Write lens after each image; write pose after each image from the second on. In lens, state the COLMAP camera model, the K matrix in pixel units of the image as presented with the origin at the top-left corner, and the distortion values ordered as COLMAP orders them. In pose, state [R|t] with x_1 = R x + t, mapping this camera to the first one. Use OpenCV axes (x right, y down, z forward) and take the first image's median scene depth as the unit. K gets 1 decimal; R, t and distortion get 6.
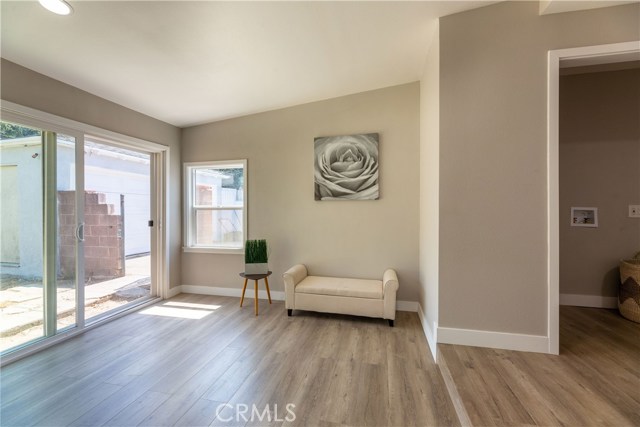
lens RADIAL K [[259.3, 0, 320.1], [0, 259.3, 211.6], [0, 0, 1]] dist [-0.001373, -0.000014]
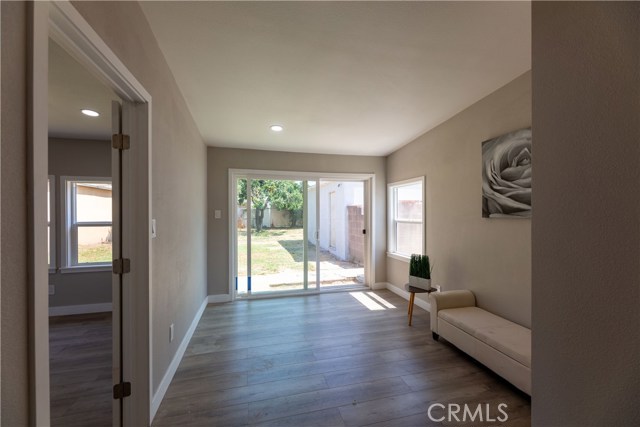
lens RADIAL K [[266.3, 0, 316.7], [0, 266.3, 212.9], [0, 0, 1]] dist [0.027012, 0.000257]
pose [[0.445469, 0.006532, -0.895274, 0.522417], [-0.012254, 0.999924, 0.001199, -0.054132], [0.895214, 0.010436, 0.445515, 0.149863]]
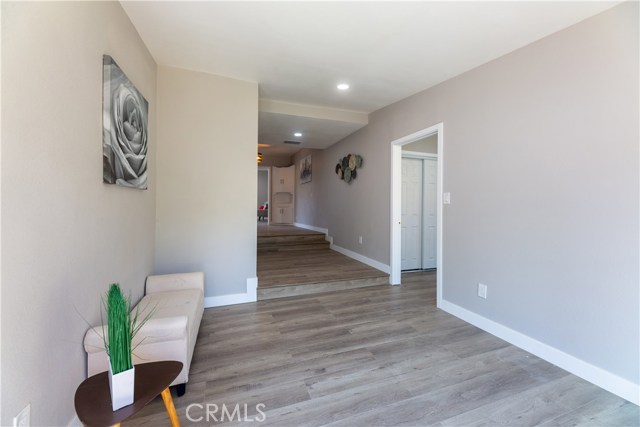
lens RADIAL K [[259.3, 0, 318.1], [0, 259.3, 212.3], [0, 0, 1]] dist [-0.001373, -0.000014]
pose [[-0.543747, -0.023571, 0.838918, -0.671602], [0.009266, 0.999376, 0.034085, -0.001642], [-0.839198, 0.026307, -0.543189, 0.963490]]
